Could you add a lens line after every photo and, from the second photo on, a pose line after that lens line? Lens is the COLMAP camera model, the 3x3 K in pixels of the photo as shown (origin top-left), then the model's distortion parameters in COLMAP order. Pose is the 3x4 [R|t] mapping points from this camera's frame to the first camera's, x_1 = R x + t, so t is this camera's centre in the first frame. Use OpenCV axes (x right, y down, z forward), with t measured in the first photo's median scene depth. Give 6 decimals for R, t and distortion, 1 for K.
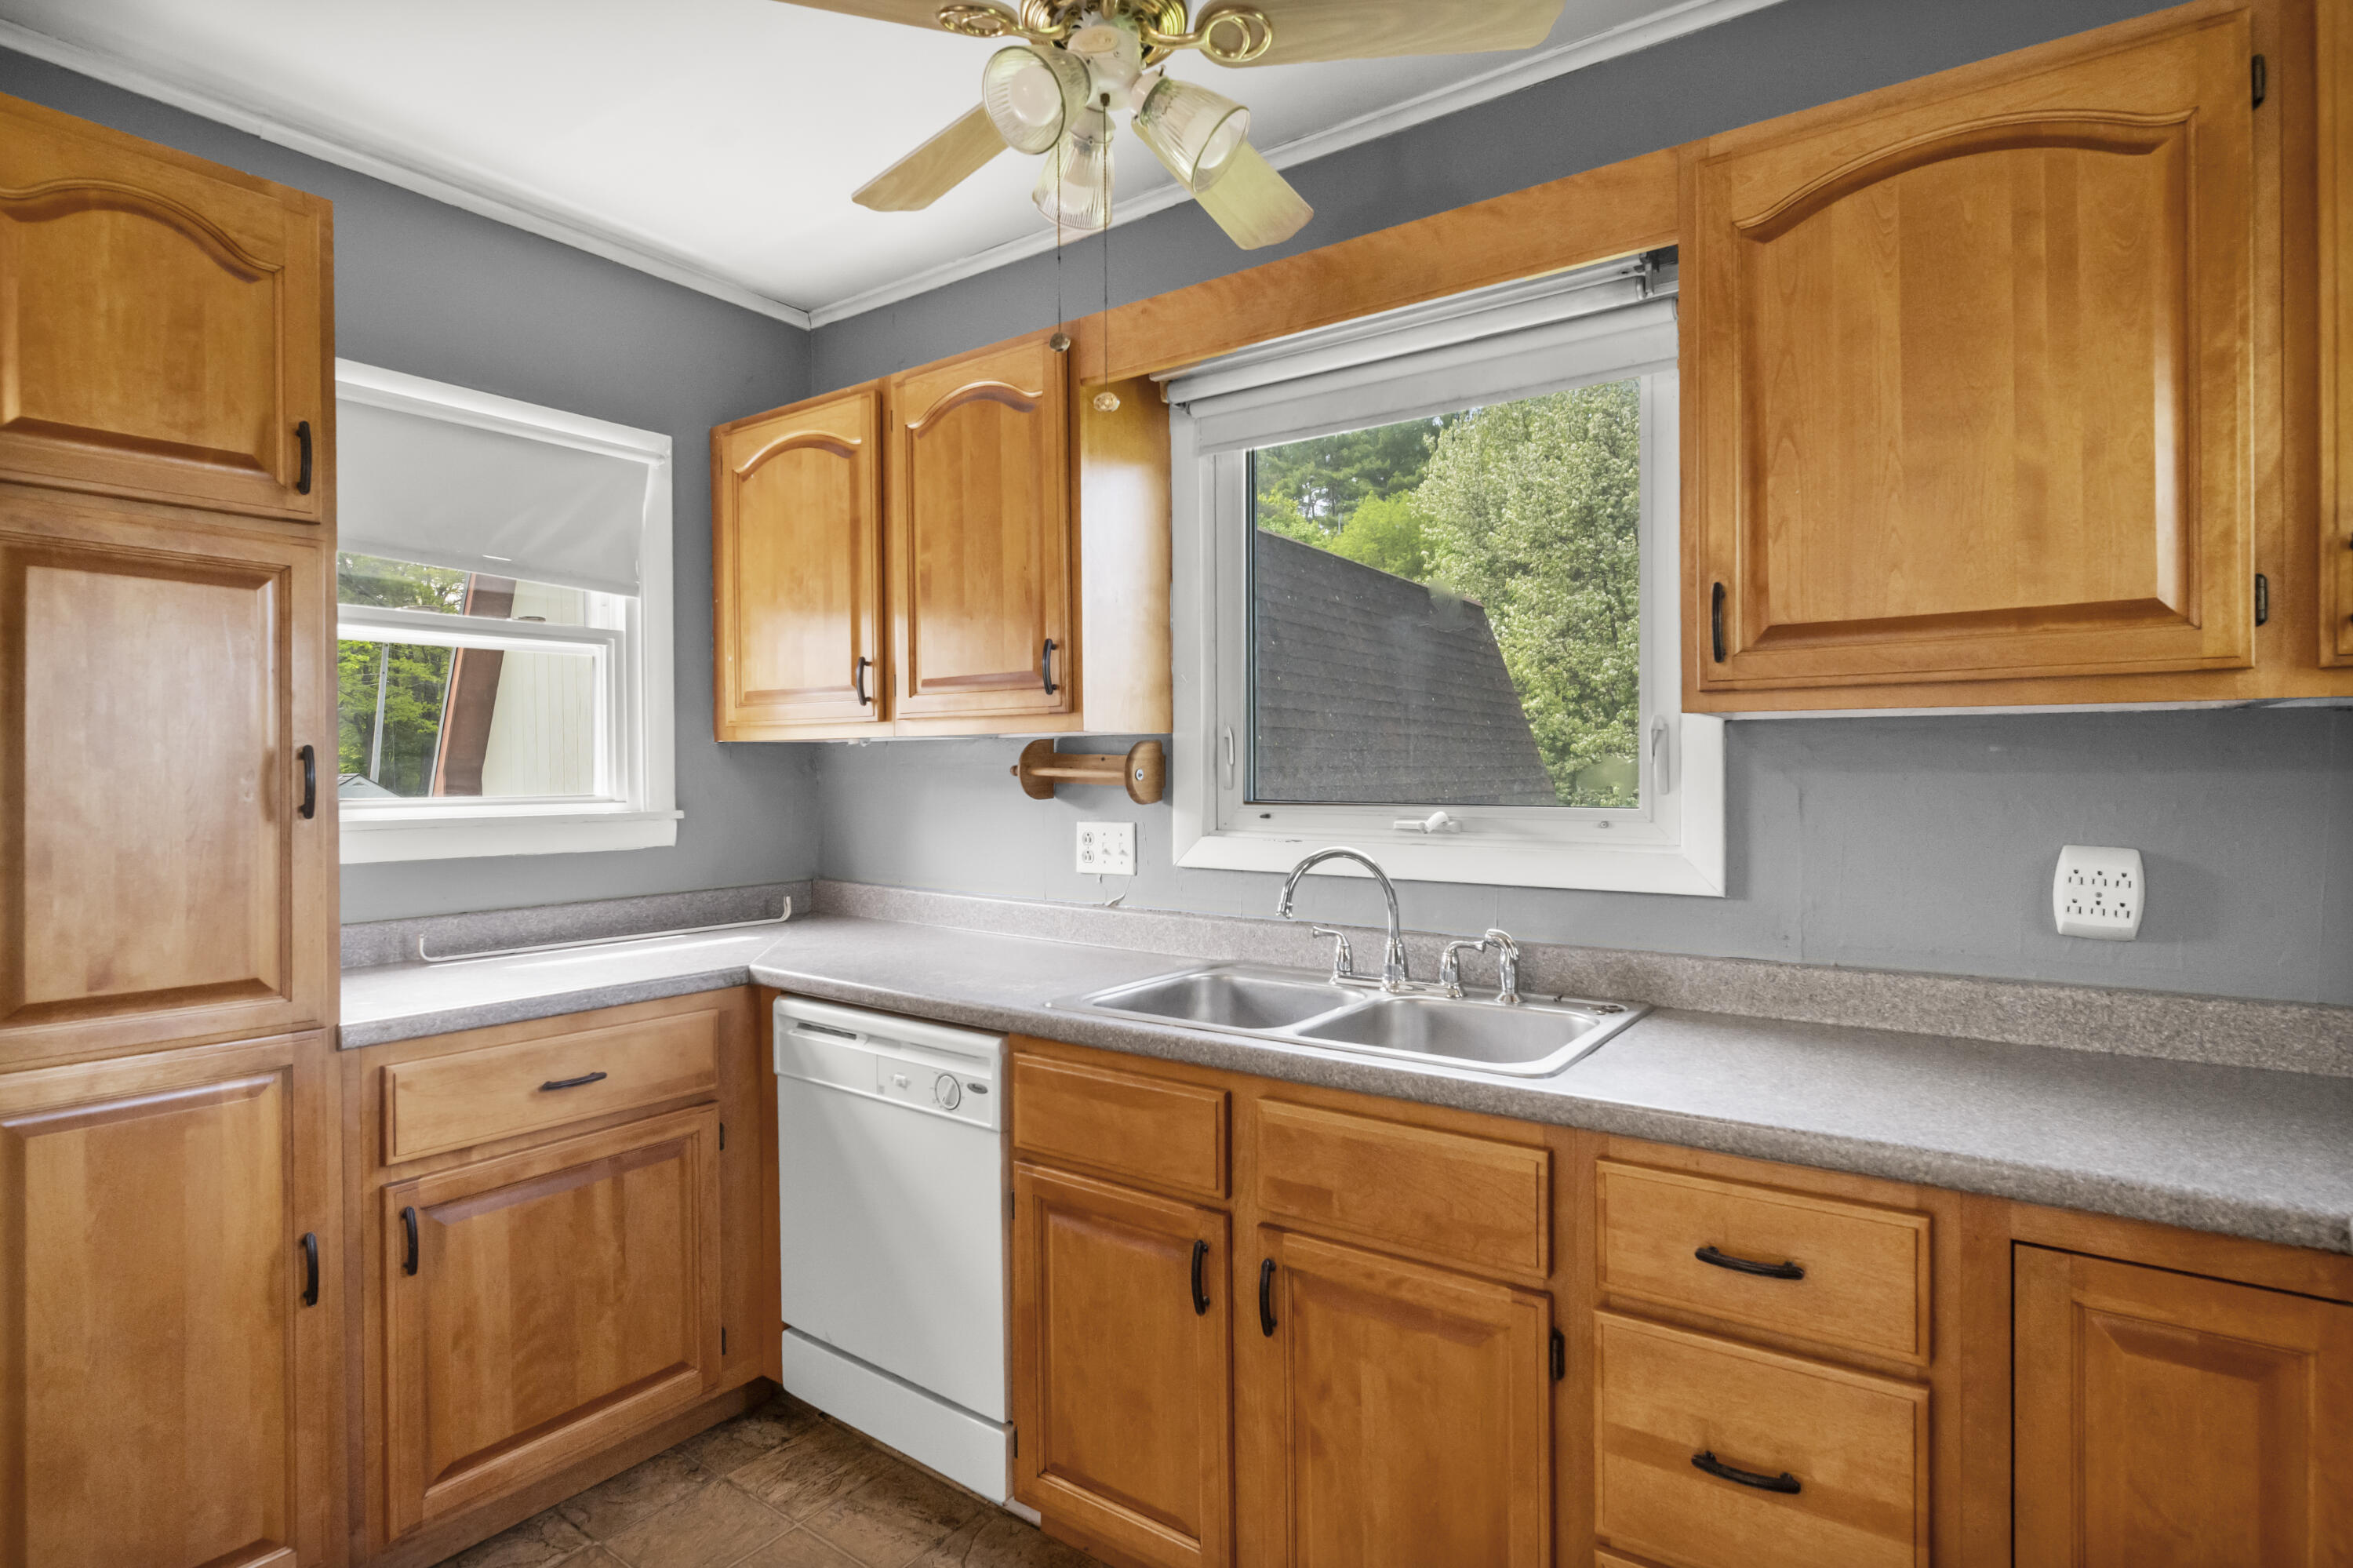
lens RADIAL K [[1212.3, 0, 1176.5], [0, 1212.3, 784.0], [0, 0, 1]] dist [-0.004181, -0.000524]
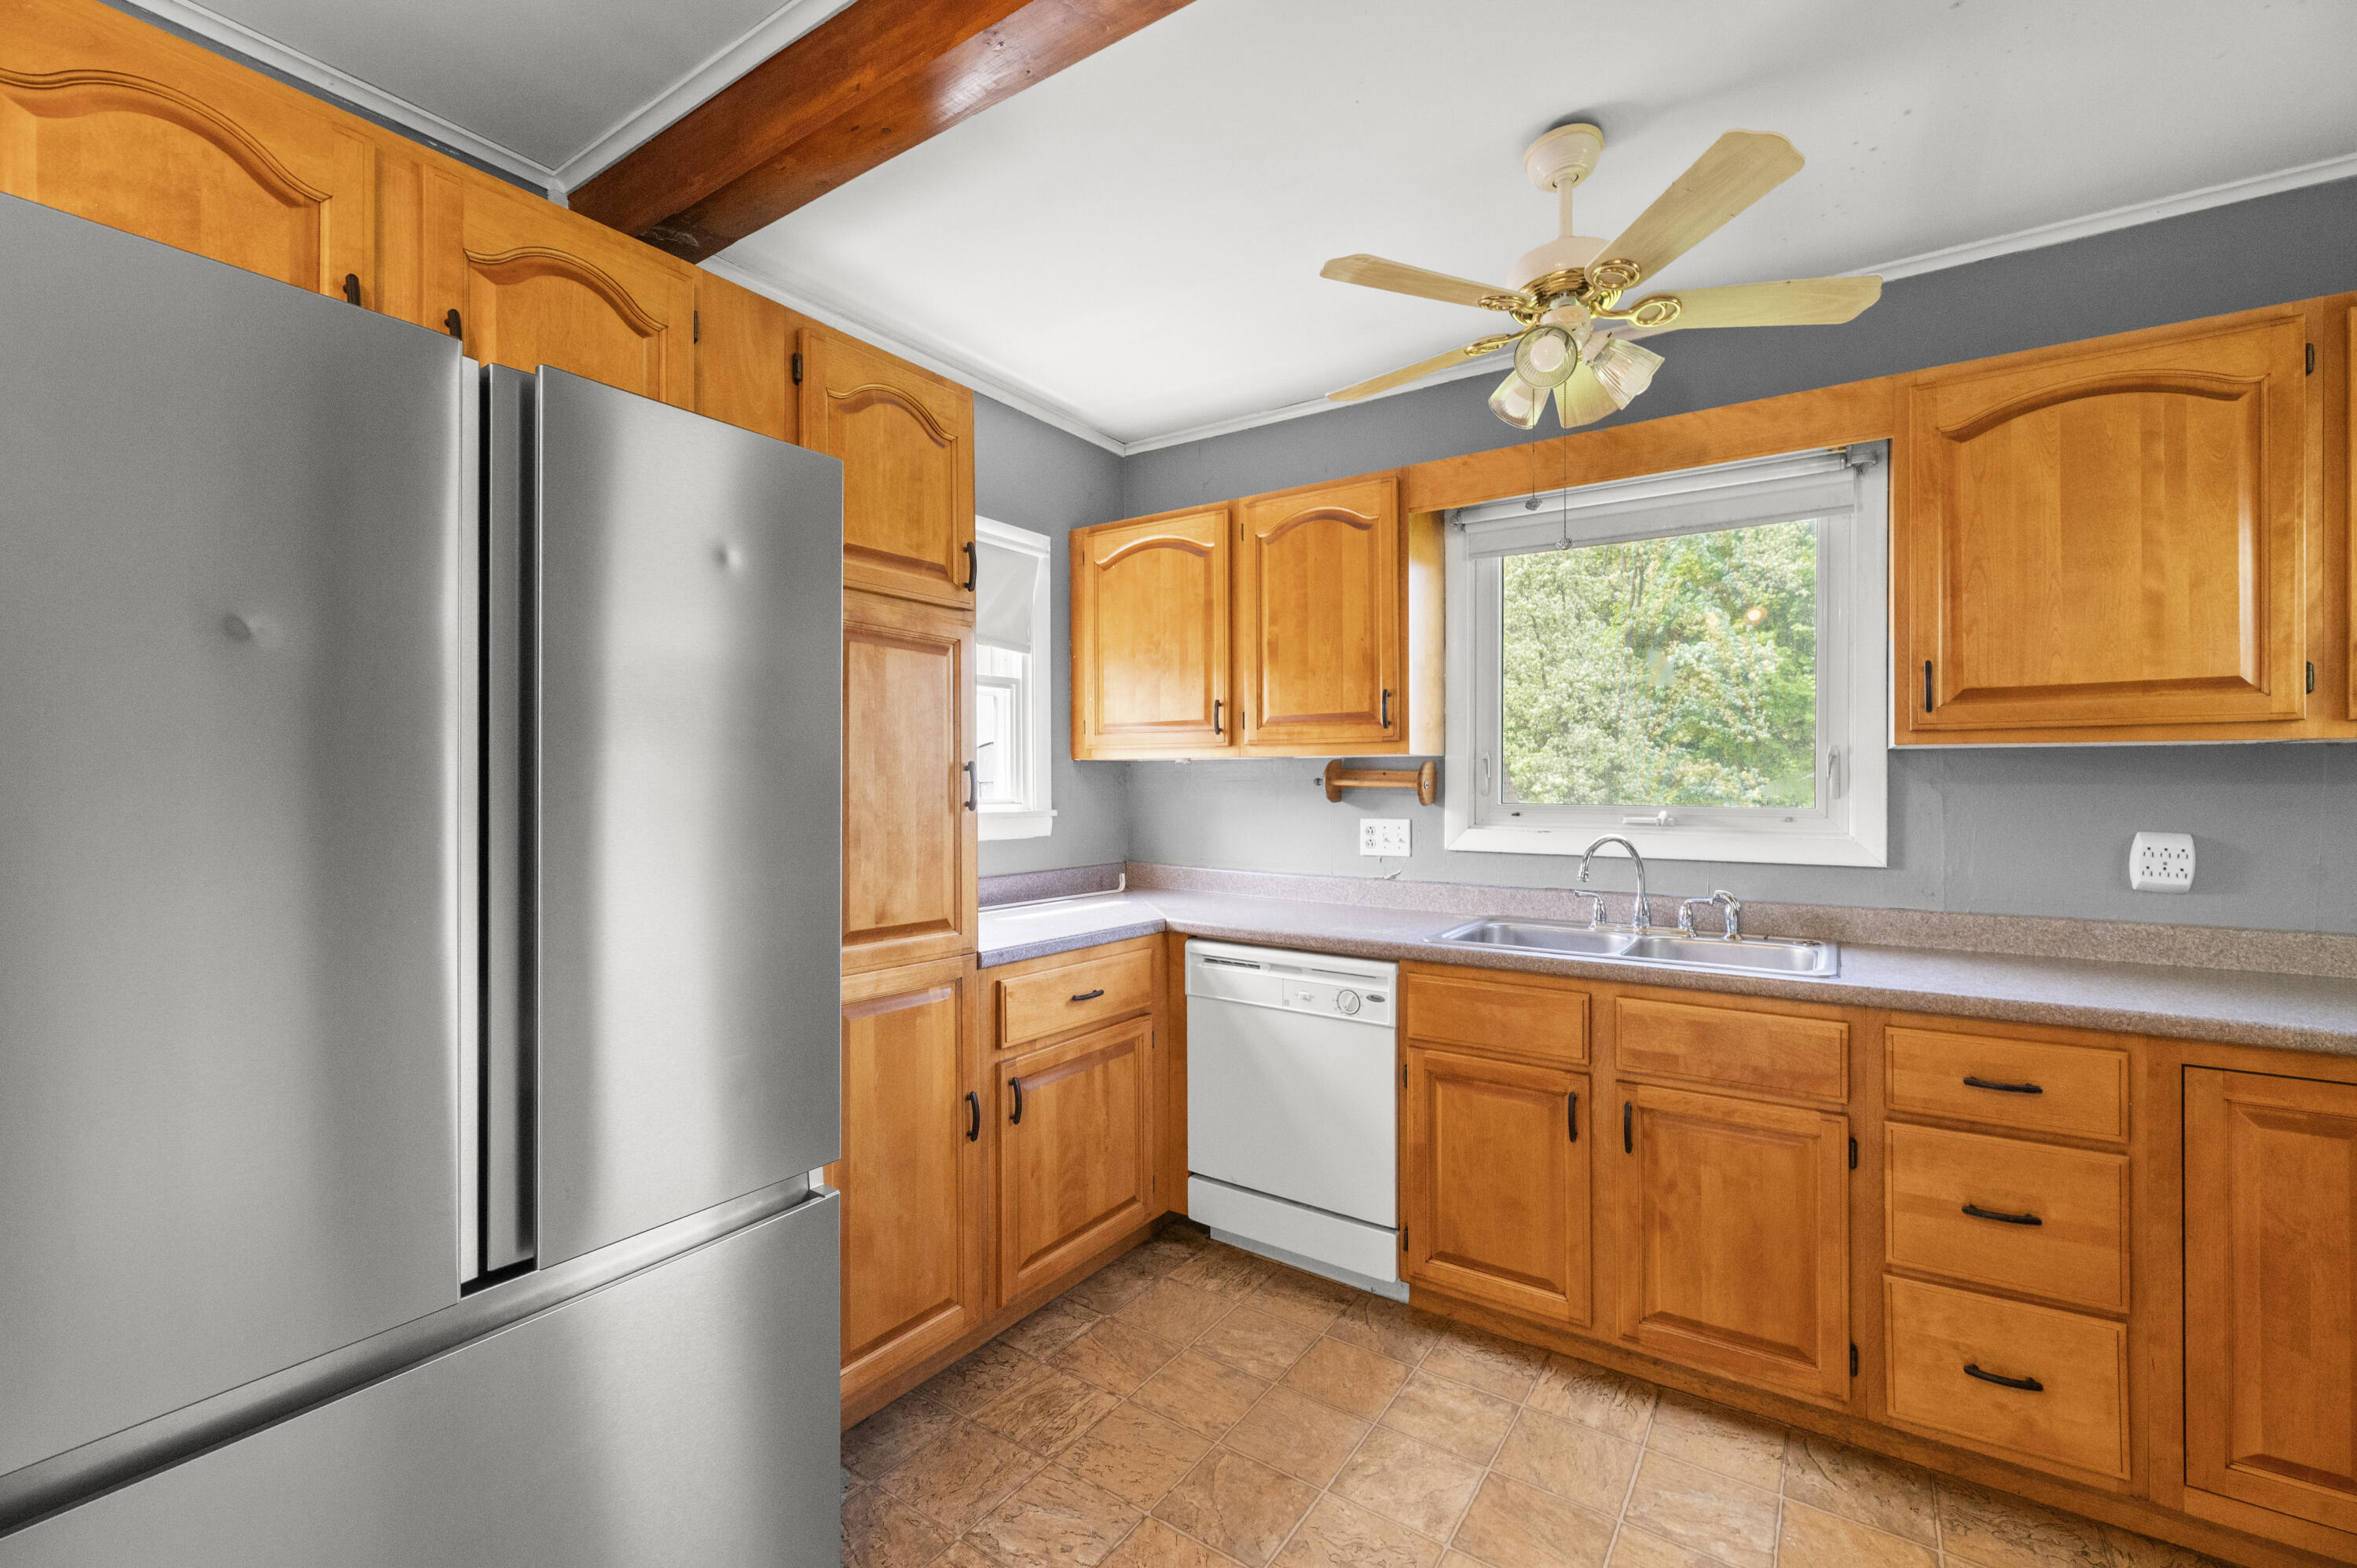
lens RADIAL K [[1003.1, 0, 1192.8], [0, 1003.1, 793.8], [0, 0, 1]] dist [0.001288, 0.000306]
pose [[0.999543, 0.004267, 0.029938, -0.490956], [-0.004186, 0.999987, -0.002785, 0.010328], [-0.029950, 0.002658, 0.999548, -0.234993]]
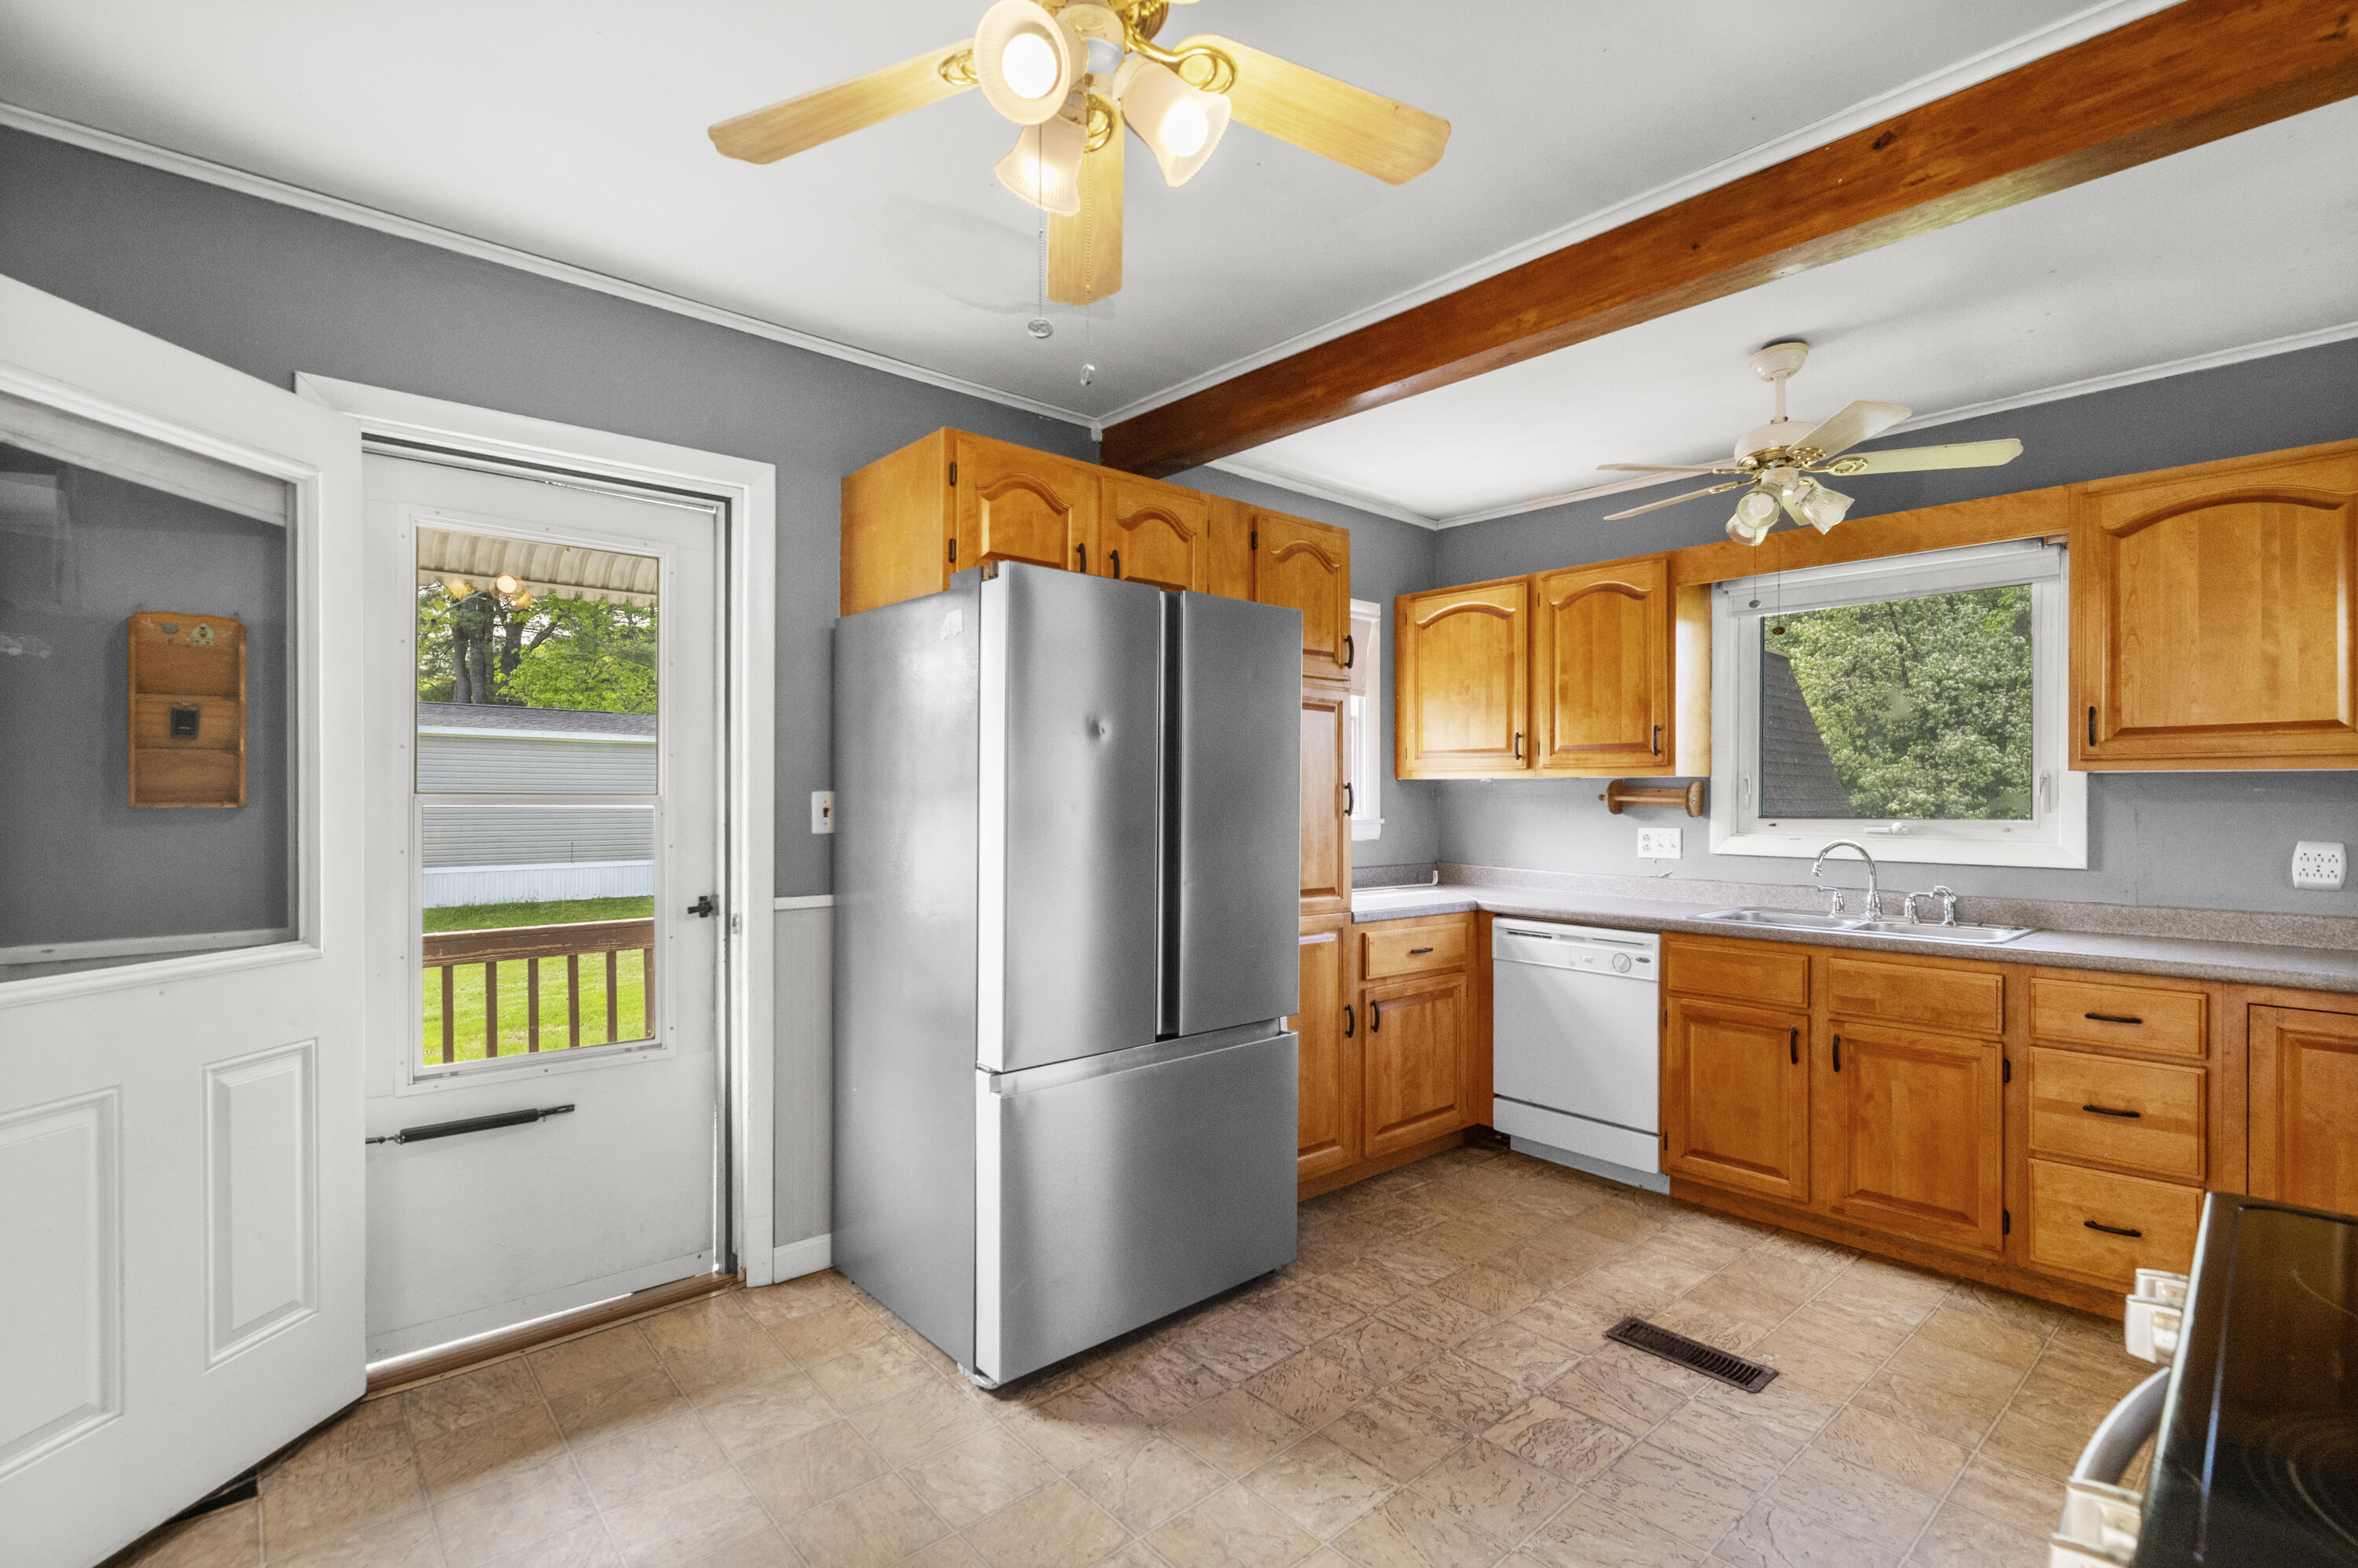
lens RADIAL K [[1102.4, 0, 1192.2], [0, 1102.4, 805.9], [0, 0, 1]] dist [0.000153, -0.000610]
pose [[0.976552, 0.010268, -0.215036, -0.573989], [-0.011398, 0.999927, -0.004019, 0.021841], [0.214979, 0.006376, 0.976598, -1.031678]]
